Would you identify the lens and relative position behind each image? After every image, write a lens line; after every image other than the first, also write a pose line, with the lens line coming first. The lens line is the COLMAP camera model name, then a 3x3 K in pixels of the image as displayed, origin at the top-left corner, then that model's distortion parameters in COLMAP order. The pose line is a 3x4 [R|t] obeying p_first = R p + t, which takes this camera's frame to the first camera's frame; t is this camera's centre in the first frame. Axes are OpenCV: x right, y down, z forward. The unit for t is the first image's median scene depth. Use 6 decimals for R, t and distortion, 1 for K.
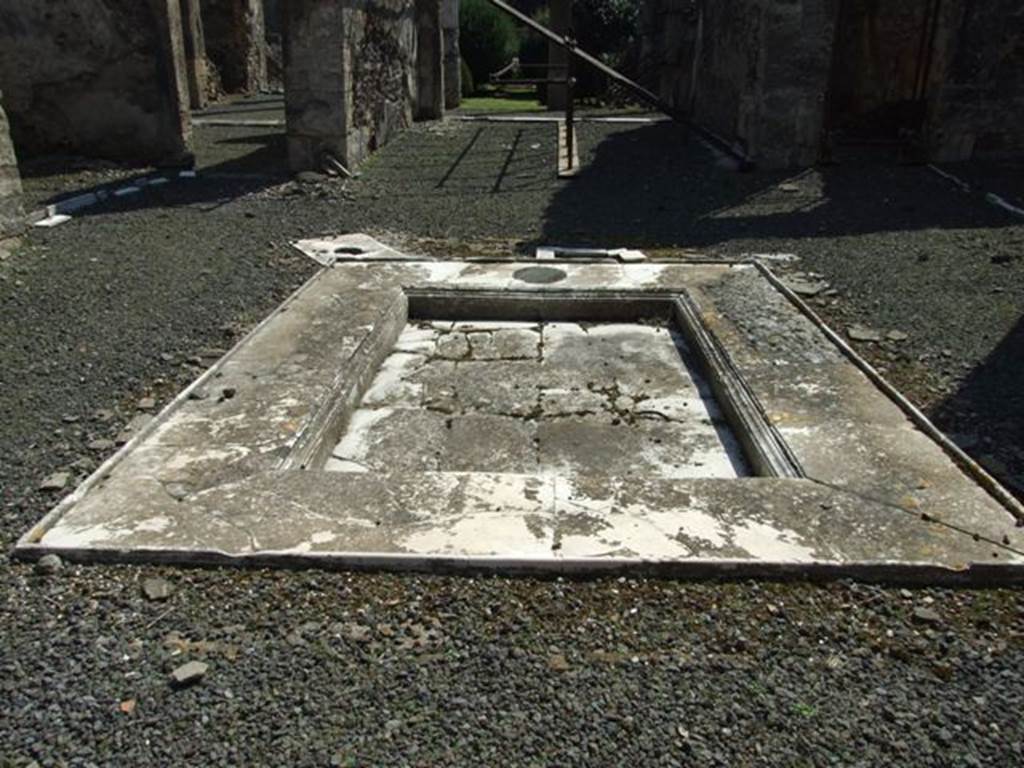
lens RADIAL K [[821.6, 0, 512.0], [0, 821.6, 384.0], [0, 0, 1]] dist [-0.059085, 0.050780]
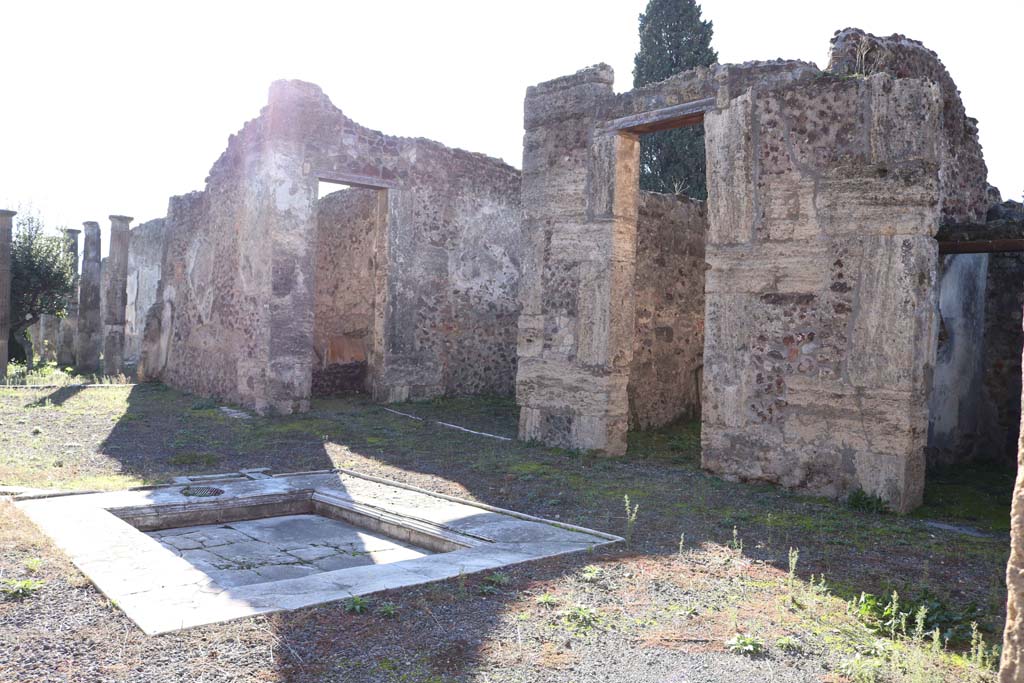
lens RADIAL K [[850.7, 0, 512.0], [0, 850.7, 341.5], [0, 0, 1]] dist [-0.151309, 0.125965]
pose [[0.737089, 0.020478, 0.675486, -0.333924], [0.225901, 0.934577, -0.274836, 0.079425], [-0.636921, 0.355171, 0.684240, -0.196207]]
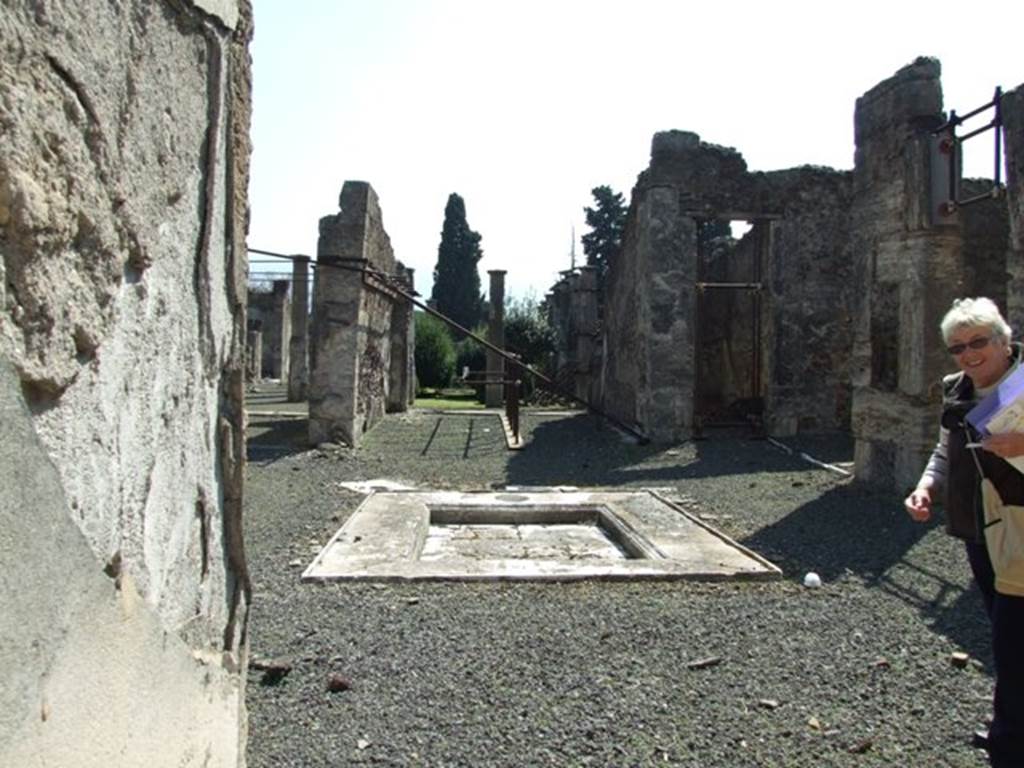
lens RADIAL K [[821.6, 0, 512.0], [0, 821.6, 384.0], [0, 0, 1]] dist [-0.059085, 0.050780]
pose [[0.995293, 0.010167, 0.096377, -0.079458], [0.024528, 0.935672, -0.352017, 0.141873], [-0.093756, 0.352724, 0.931019, -0.348861]]
